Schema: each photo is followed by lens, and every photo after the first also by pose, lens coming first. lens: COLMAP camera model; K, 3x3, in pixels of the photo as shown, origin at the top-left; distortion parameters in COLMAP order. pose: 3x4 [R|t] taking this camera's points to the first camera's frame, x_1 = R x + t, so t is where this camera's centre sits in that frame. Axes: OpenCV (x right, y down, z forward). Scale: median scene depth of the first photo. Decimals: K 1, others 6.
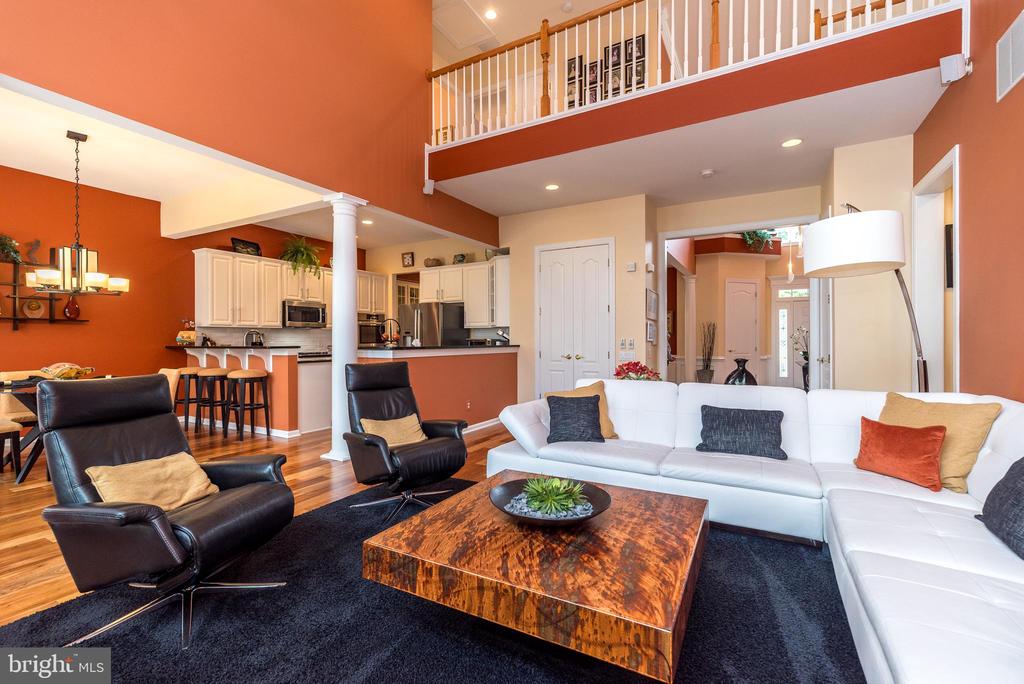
lens RADIAL K [[451.1, 0, 509.9], [0, 451.1, 339.2], [0, 0, 1]] dist [0.005679, 0.000627]
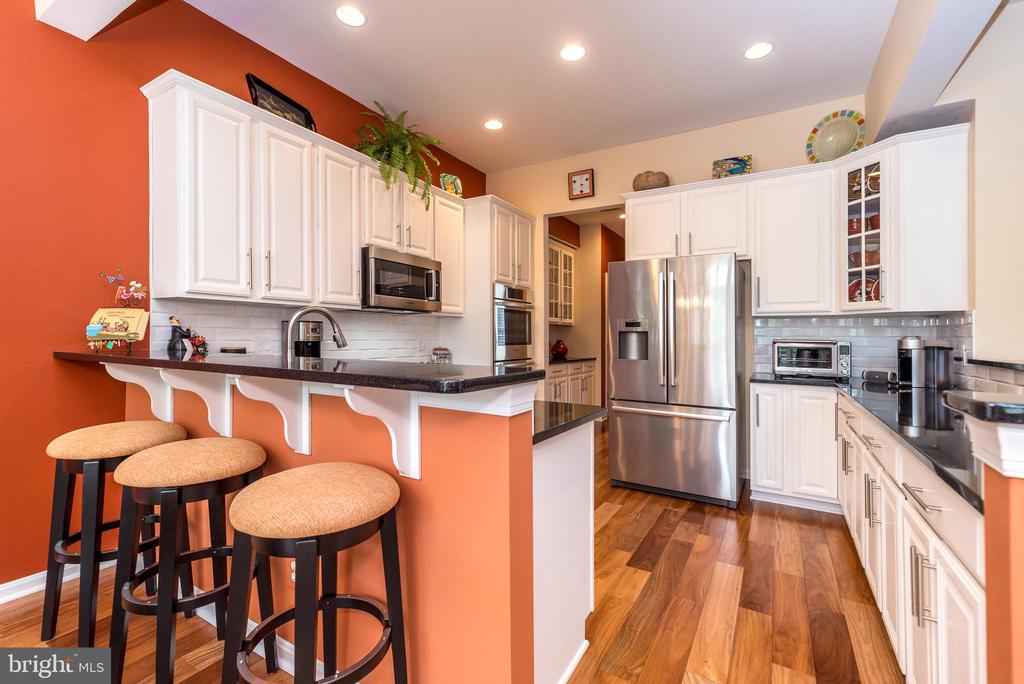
lens RADIAL K [[451.1, 0, 514.8], [0, 451.1, 343.3], [0, 0, 1]] dist [0.005679, 0.000627]
pose [[0.999923, 0.006668, 0.010469, -0.360658], [-0.006787, 0.999912, 0.011397, 0.001823], [-0.010392, -0.011467, 0.999880, 0.561741]]
